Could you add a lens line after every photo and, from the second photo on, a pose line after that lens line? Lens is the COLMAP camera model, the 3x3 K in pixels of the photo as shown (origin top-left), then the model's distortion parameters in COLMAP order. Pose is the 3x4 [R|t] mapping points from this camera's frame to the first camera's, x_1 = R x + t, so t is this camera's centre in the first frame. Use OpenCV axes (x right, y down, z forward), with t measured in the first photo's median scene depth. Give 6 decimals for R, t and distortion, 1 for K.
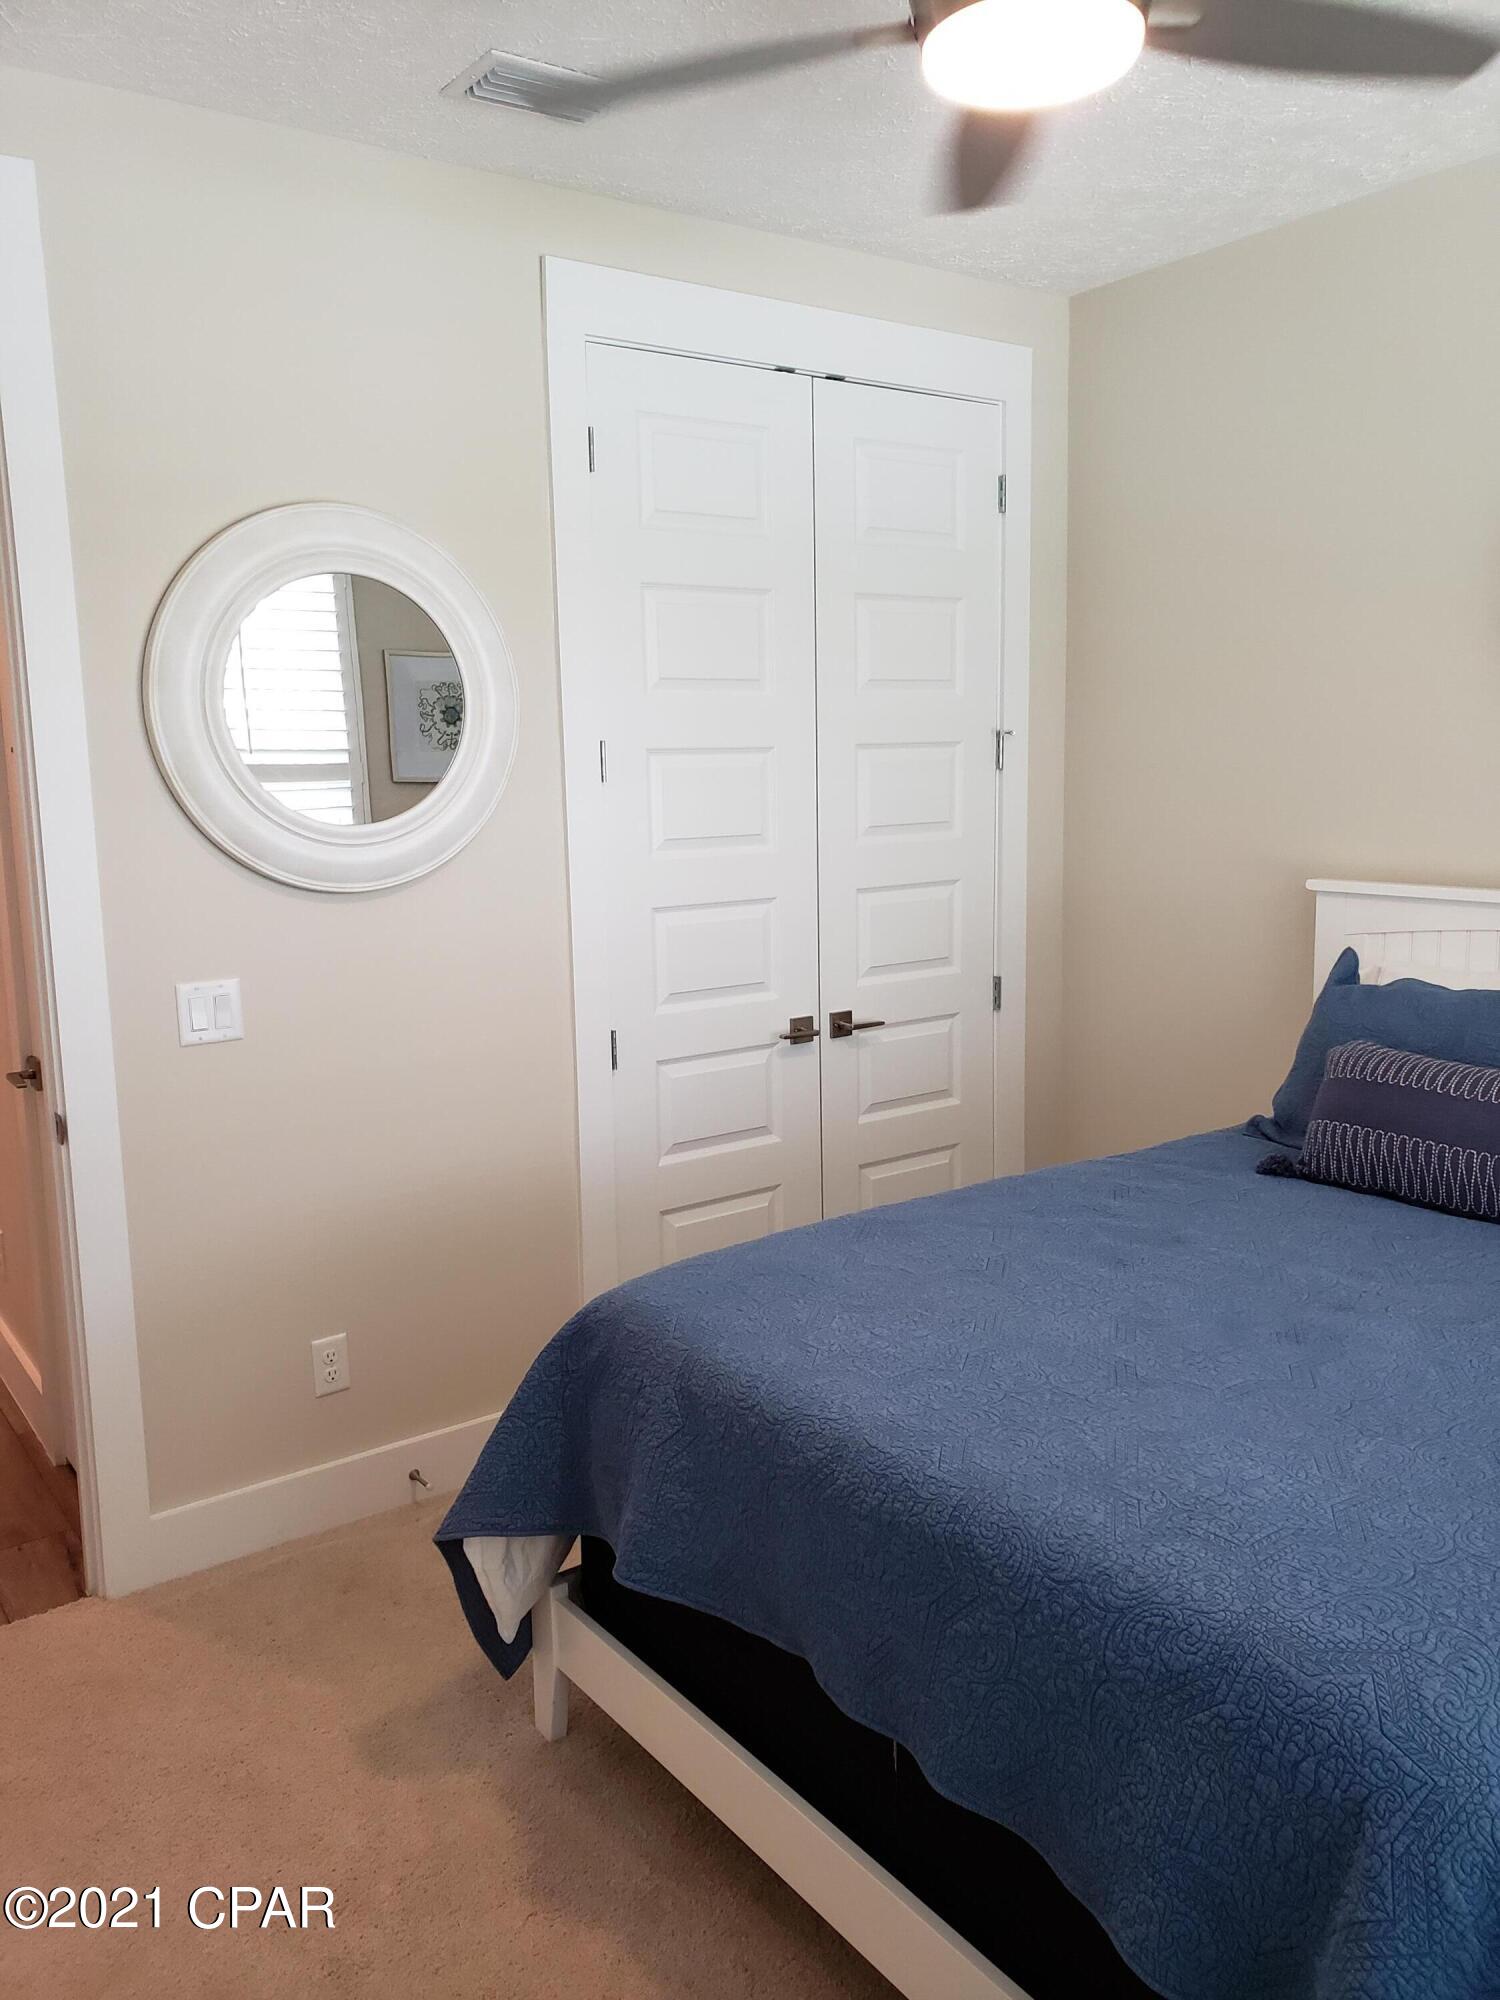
lens RADIAL K [[1543.6, 0, 750.0], [0, 1543.6, 1000.0], [0, 0, 1]] dist [0.008353, 0.002406]
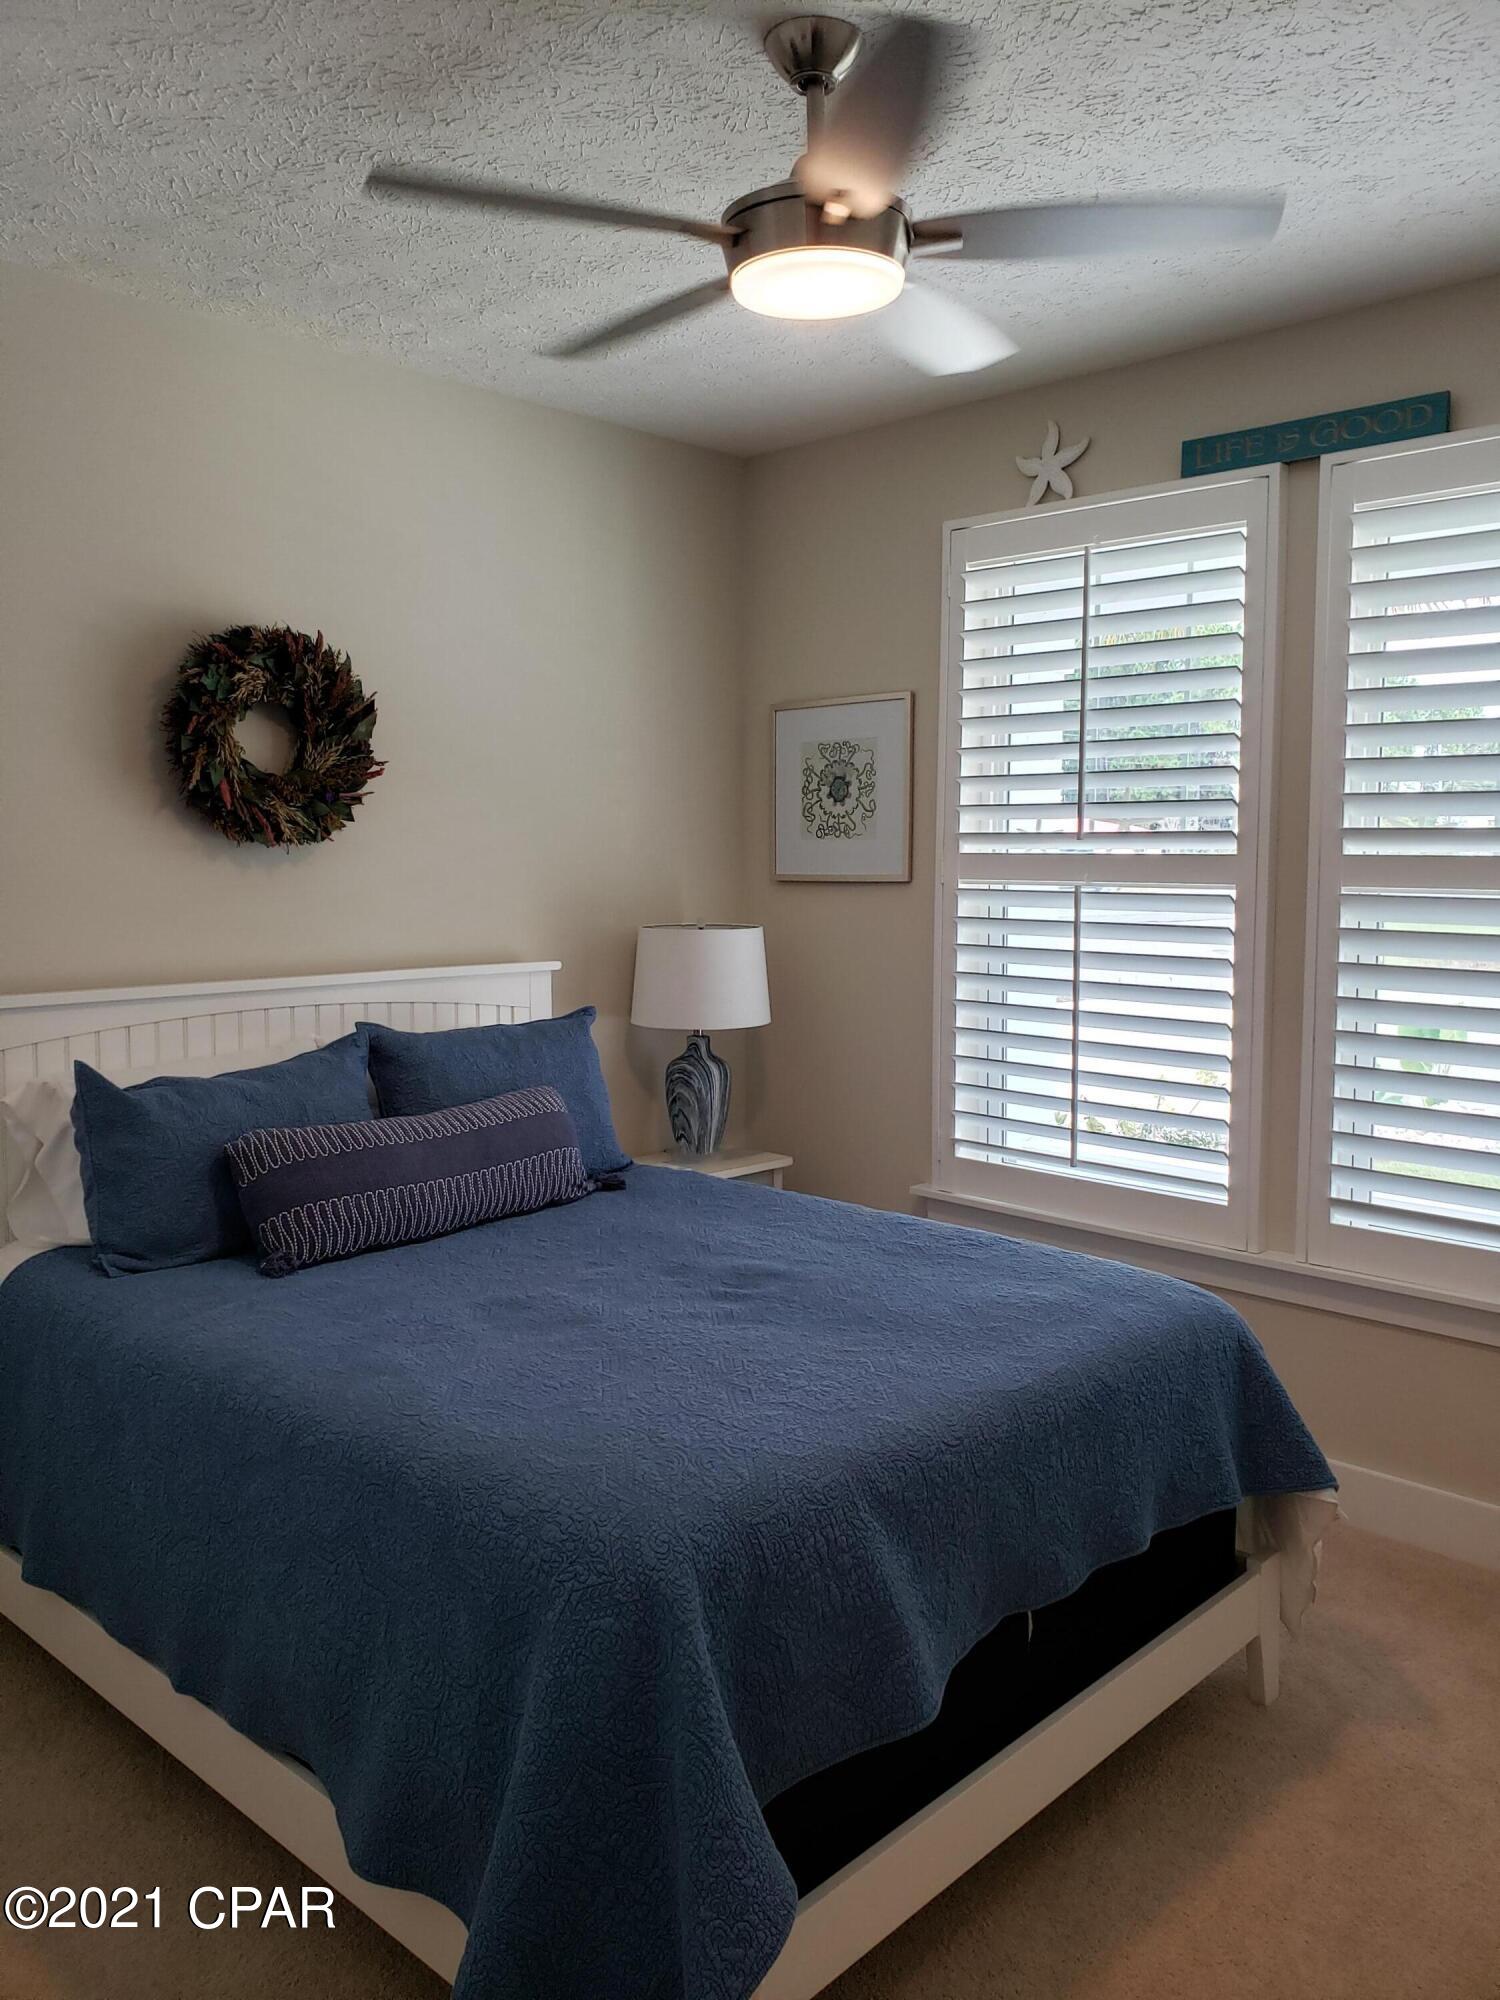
lens RADIAL K [[1473.6, 0, 750.0], [0, 1473.6, 1000.0], [0, 0, 1]] dist [0.005039, 0.001452]
pose [[-0.182862, -0.082569, 0.979665, -0.872677], [0.151640, 0.982174, 0.111085, -0.166364], [-0.971374, 0.168869, -0.167081, 1.150095]]
